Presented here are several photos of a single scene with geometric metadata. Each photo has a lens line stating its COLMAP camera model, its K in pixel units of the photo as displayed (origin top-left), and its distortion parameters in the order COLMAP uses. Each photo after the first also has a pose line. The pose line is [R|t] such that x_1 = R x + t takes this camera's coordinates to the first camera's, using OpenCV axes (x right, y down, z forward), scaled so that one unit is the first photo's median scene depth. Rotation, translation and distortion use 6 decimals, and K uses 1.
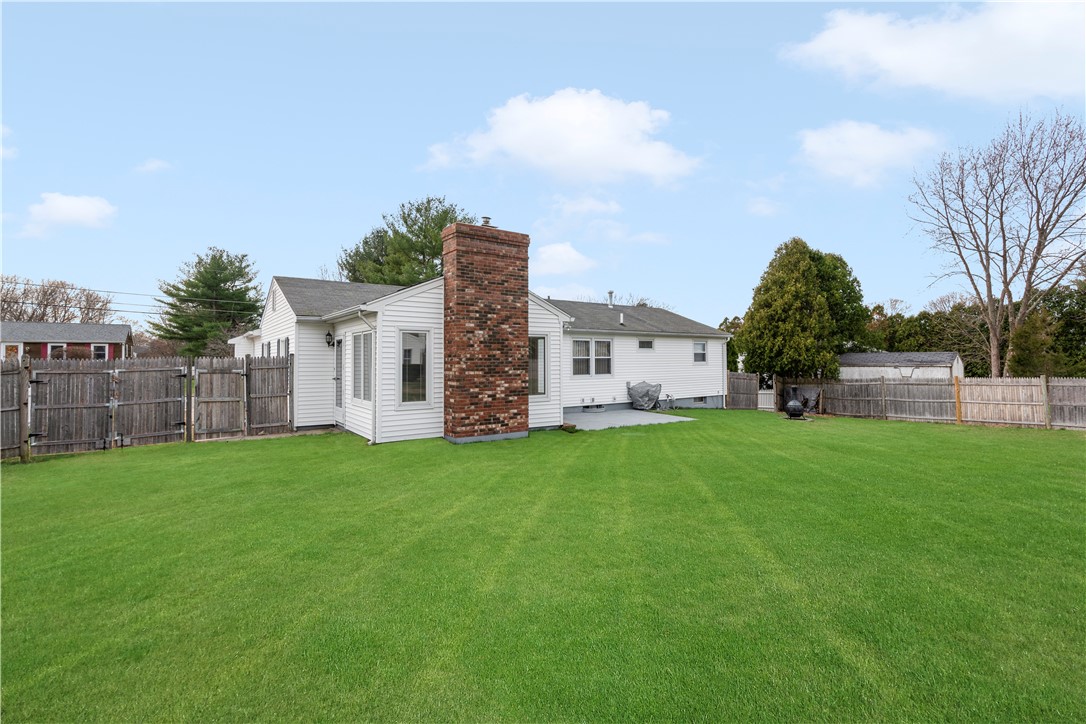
lens RADIAL K [[498.2, 0, 539.6], [0, 498.2, 352.5], [0, 0, 1]] dist [-0.009664, 0.003909]
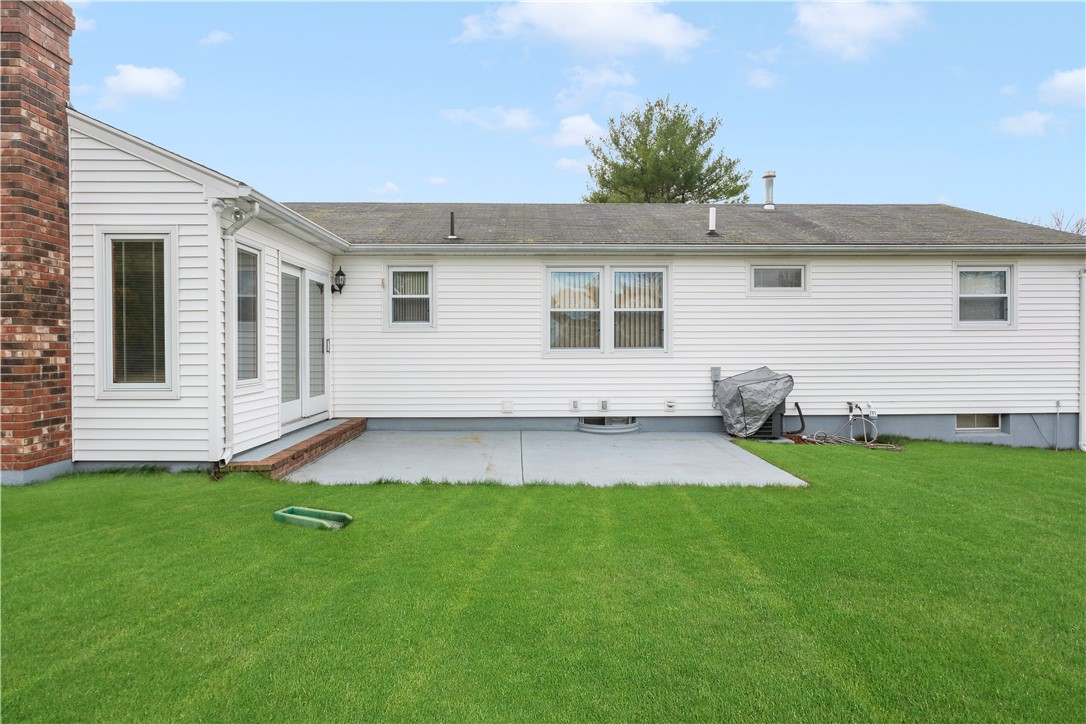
lens RADIAL K [[646.1, 0, 543.8], [0, 646.1, 356.5], [0, 0, 1]] dist [0.037988, 0.000360]
pose [[0.850044, 0.005443, -0.526683, 0.301233], [0.007788, 0.999707, 0.022901, 0.031822], [0.526654, -0.023569, 0.849753, 0.402242]]
